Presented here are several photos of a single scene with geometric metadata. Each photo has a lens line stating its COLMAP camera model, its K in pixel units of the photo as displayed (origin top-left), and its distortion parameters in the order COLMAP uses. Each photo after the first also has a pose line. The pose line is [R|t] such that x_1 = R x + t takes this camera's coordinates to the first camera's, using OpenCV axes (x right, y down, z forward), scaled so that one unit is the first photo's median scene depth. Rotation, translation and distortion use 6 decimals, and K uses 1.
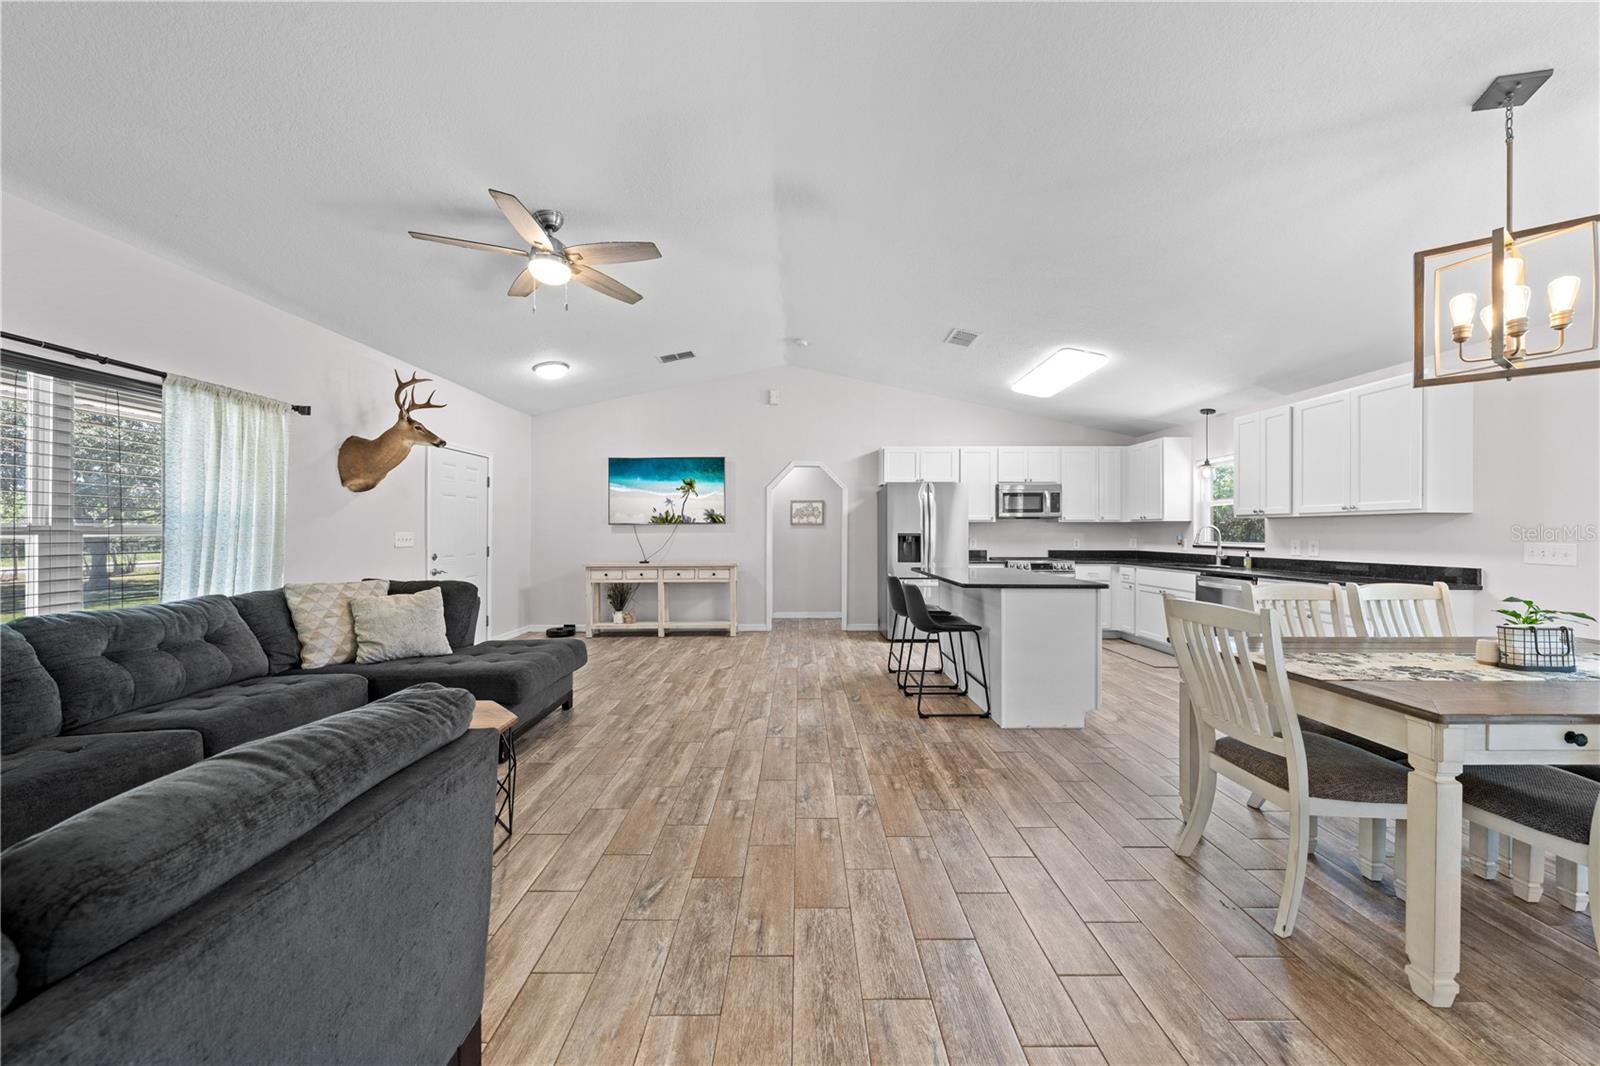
lens RADIAL K [[544.4, 0, 802.7], [0, 544.4, 531.5], [0, 0, 1]] dist [-0.001782, 0.000193]
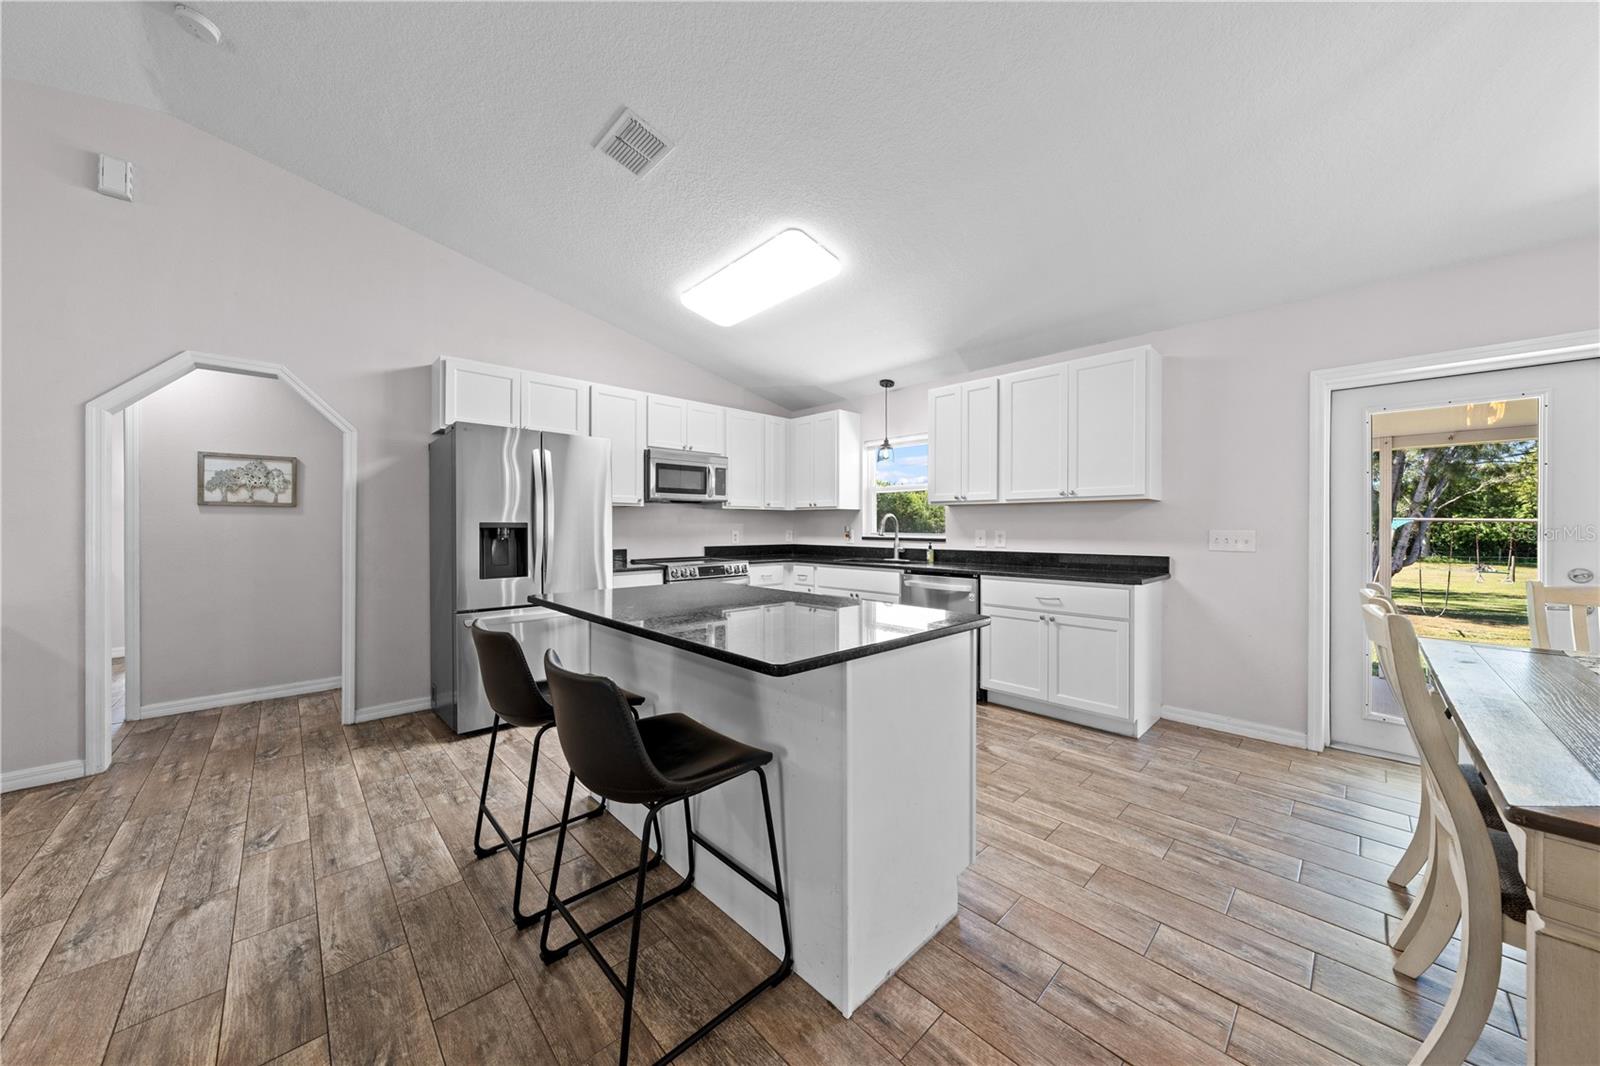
lens RADIAL K [[544.4, 0, 801.4], [0, 544.4, 526.0], [0, 0, 1]] dist [-0.001782, 0.000193]
pose [[0.727582, -0.000734, 0.686021, 0.053407], [0.000233, 1.000000, 0.000823, 0.007623], [-0.686021, -0.000439, 0.727582, 0.518917]]
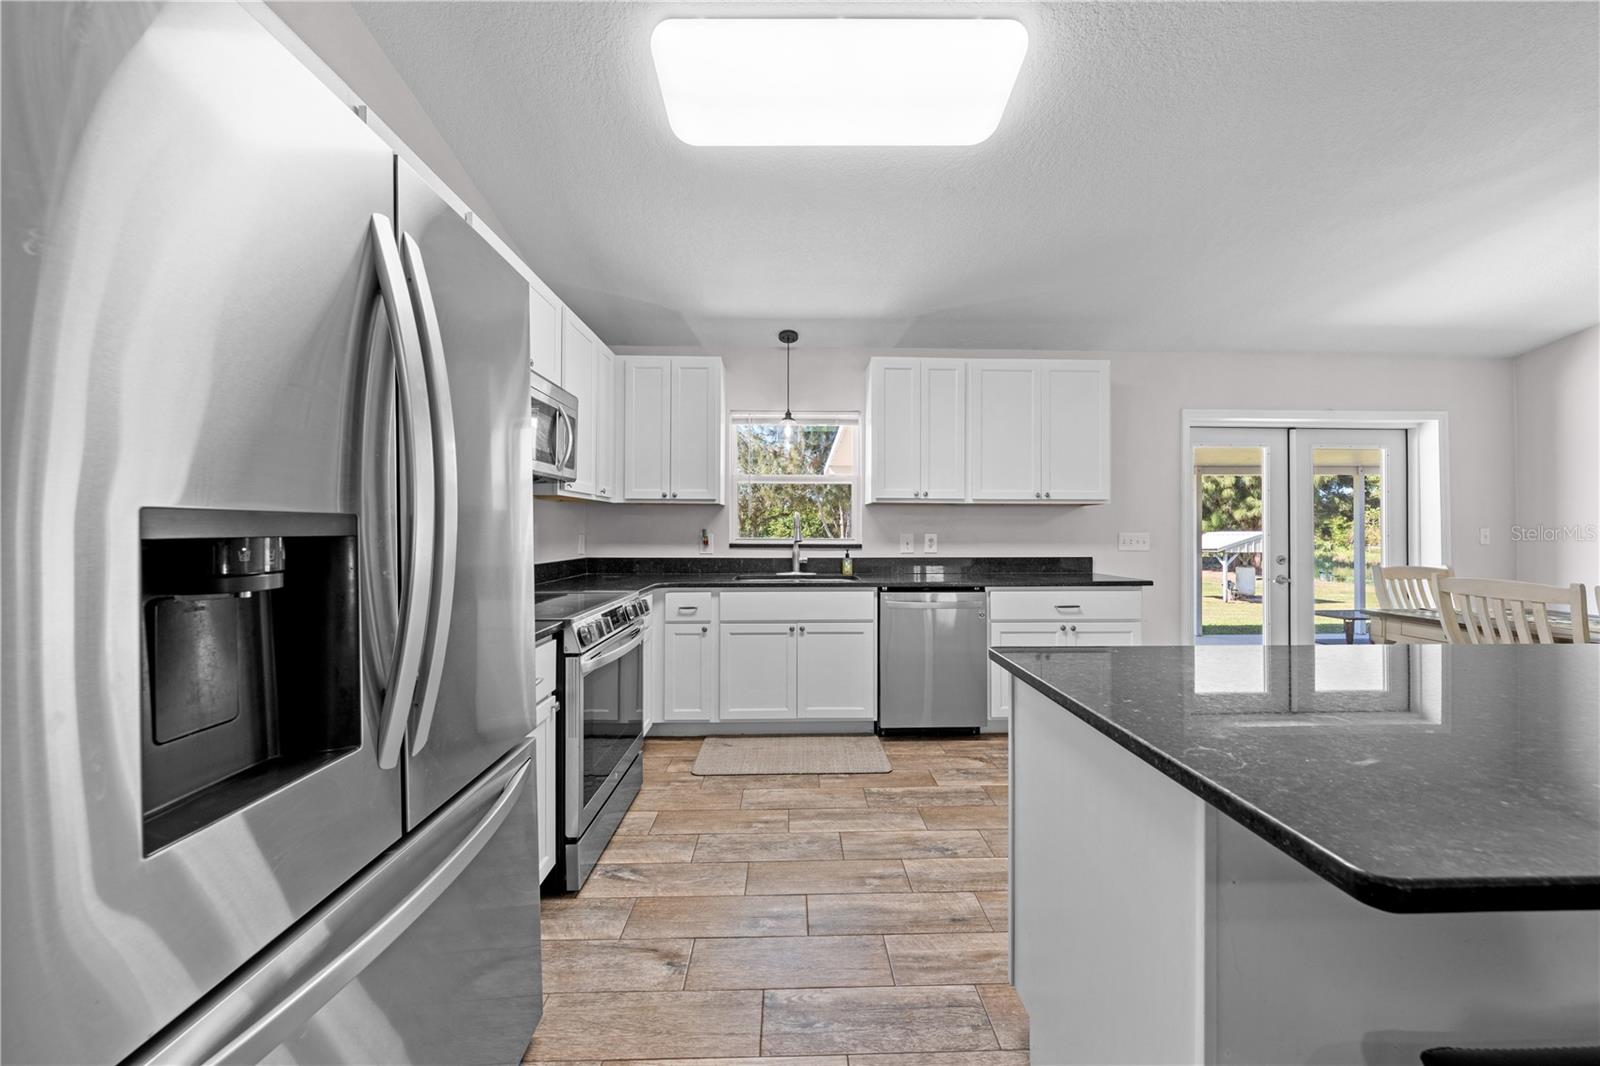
lens RADIAL K [[544.4, 0, 804.6], [0, 544.4, 527.5], [0, 0, 1]] dist [-0.001782, 0.000193]
pose [[-0.019365, 0.001281, 0.999812, 0.110961], [-0.002979, 0.999995, -0.001339, 0.007616], [-0.999808, -0.003005, -0.019361, 1.120814]]
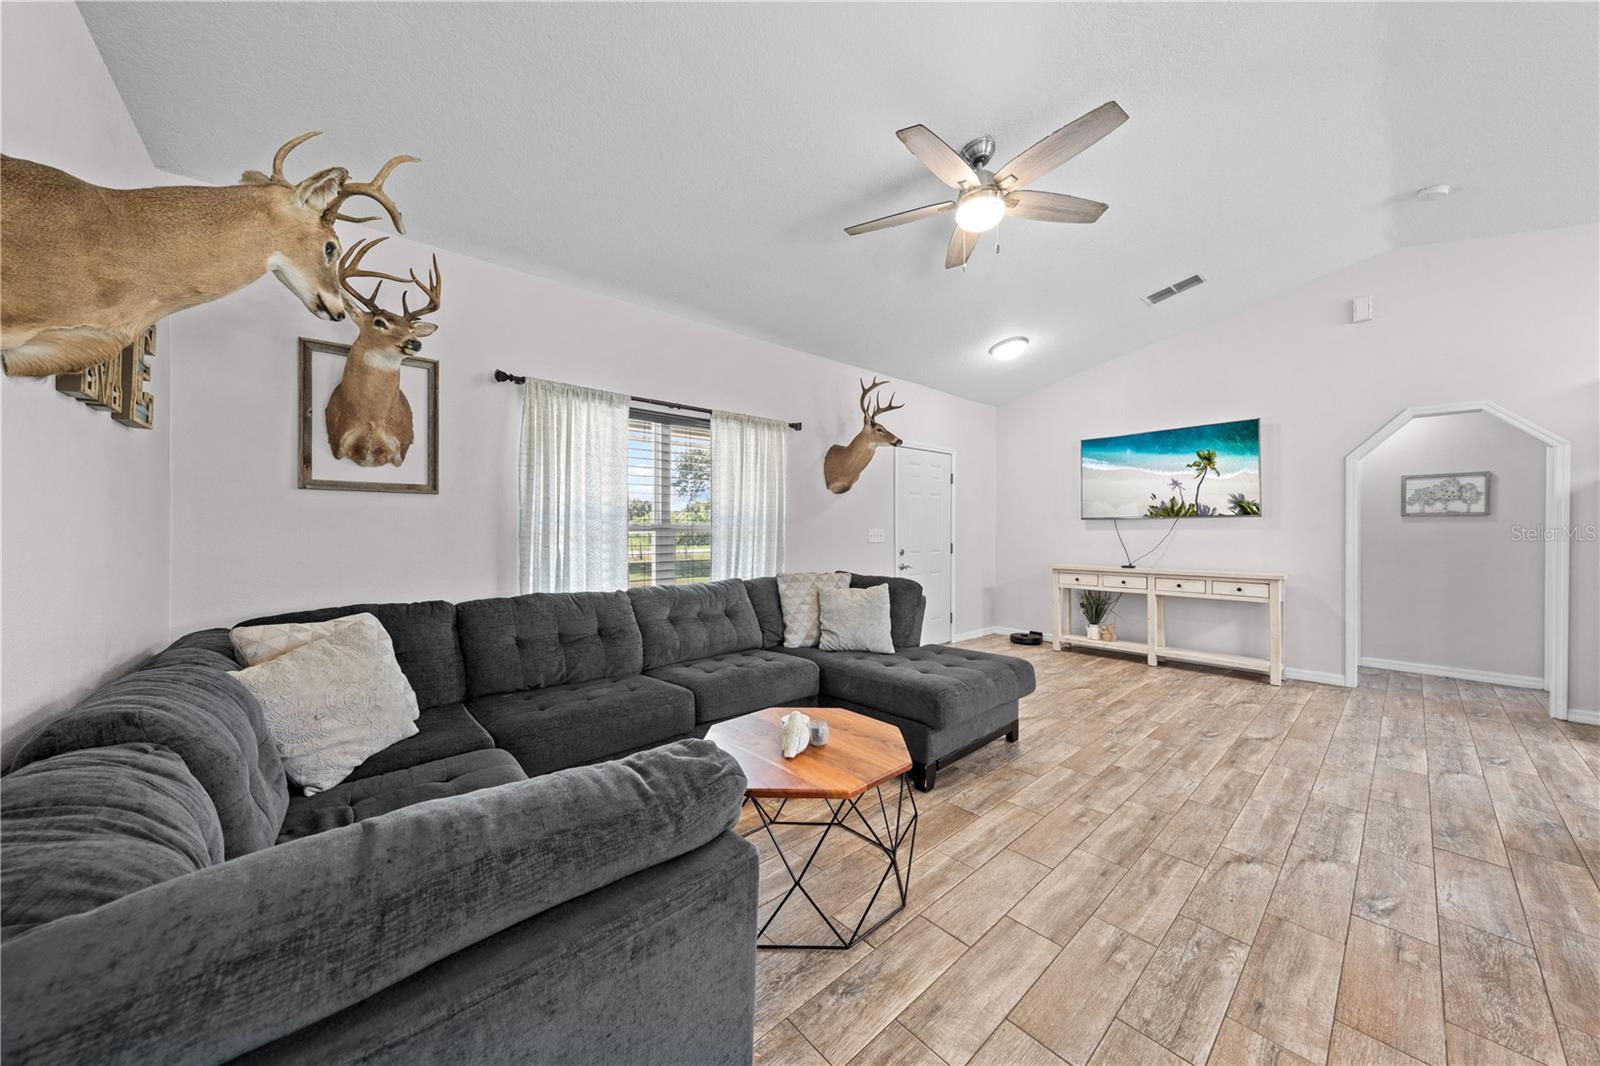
lens RADIAL K [[544.4, 0, 798.9], [0, 544.4, 528.4], [0, 0, 1]] dist [-0.001782, 0.000193]
pose [[0.658654, -0.001026, -0.752445, -0.015238], [0.001646, 0.999999, 0.000077, -0.000393], [0.752444, -0.001289, 0.658655, 0.160397]]
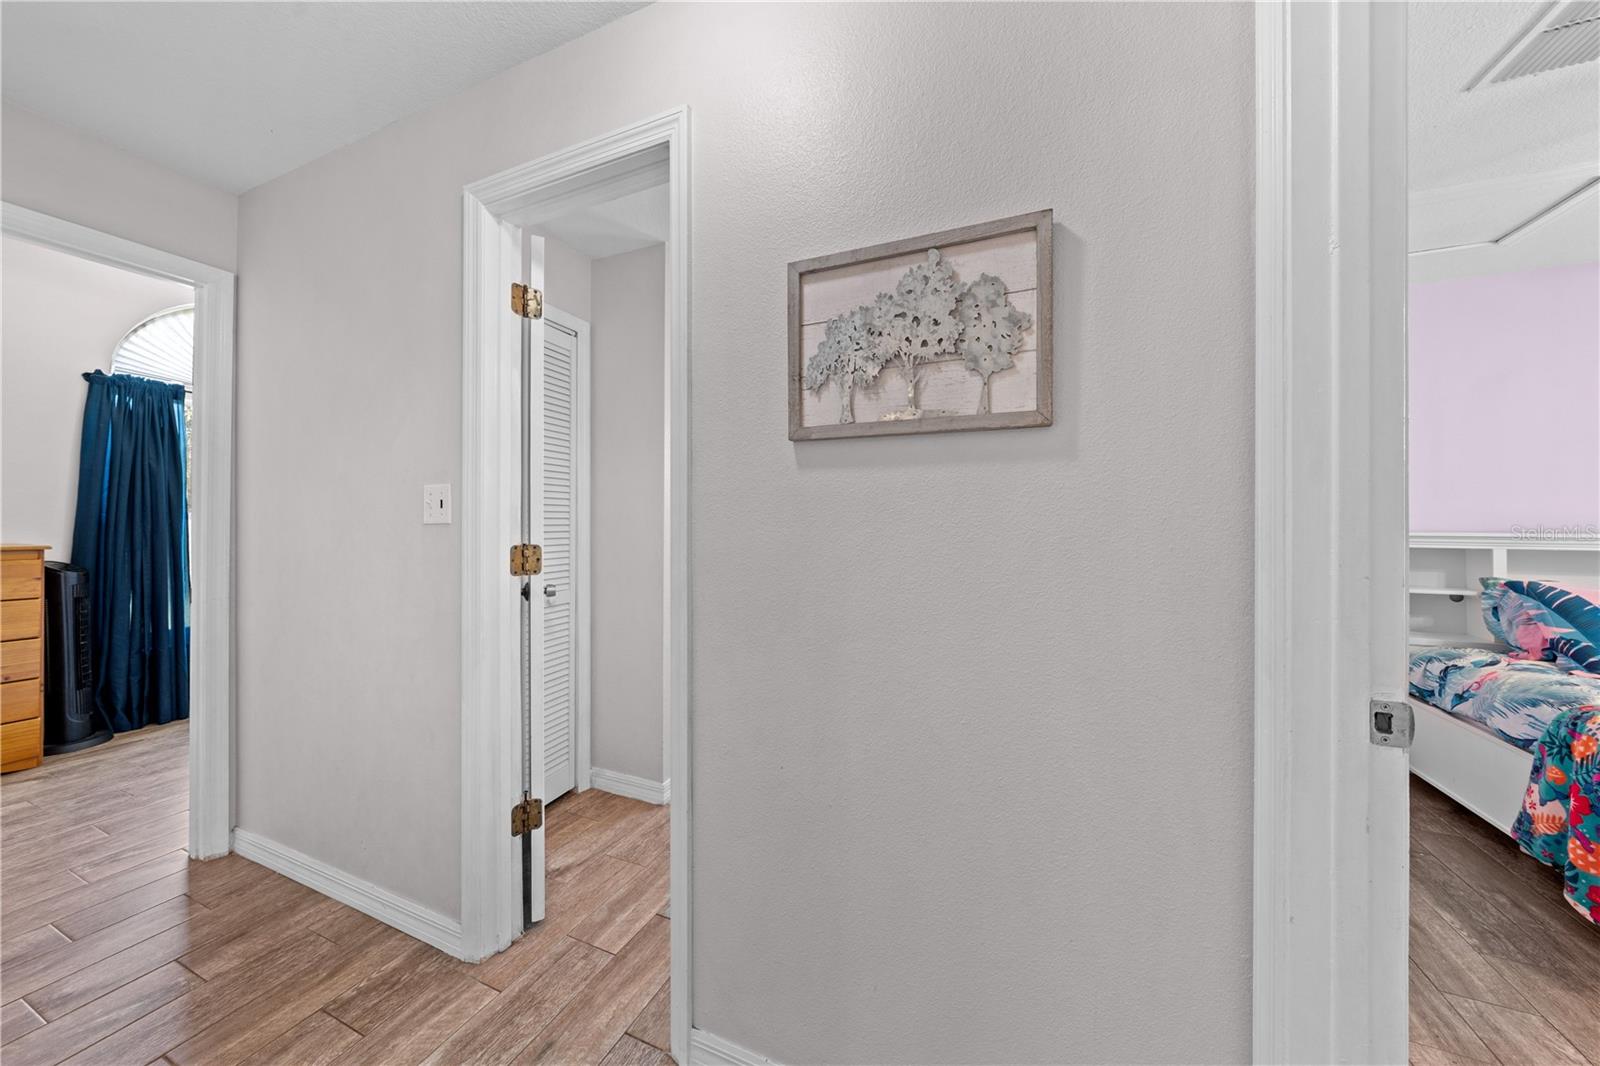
lens RADIAL K [[544.4, 0, 797.7], [0, 544.4, 517.1], [0, 0, 1]] dist [-0.001782, 0.000193]
pose [[0.914226, -0.003437, -0.405190, 0.056895], [0.000849, 0.999978, -0.006567, 0.011939], [0.405204, 0.005659, 0.914209, 1.413494]]
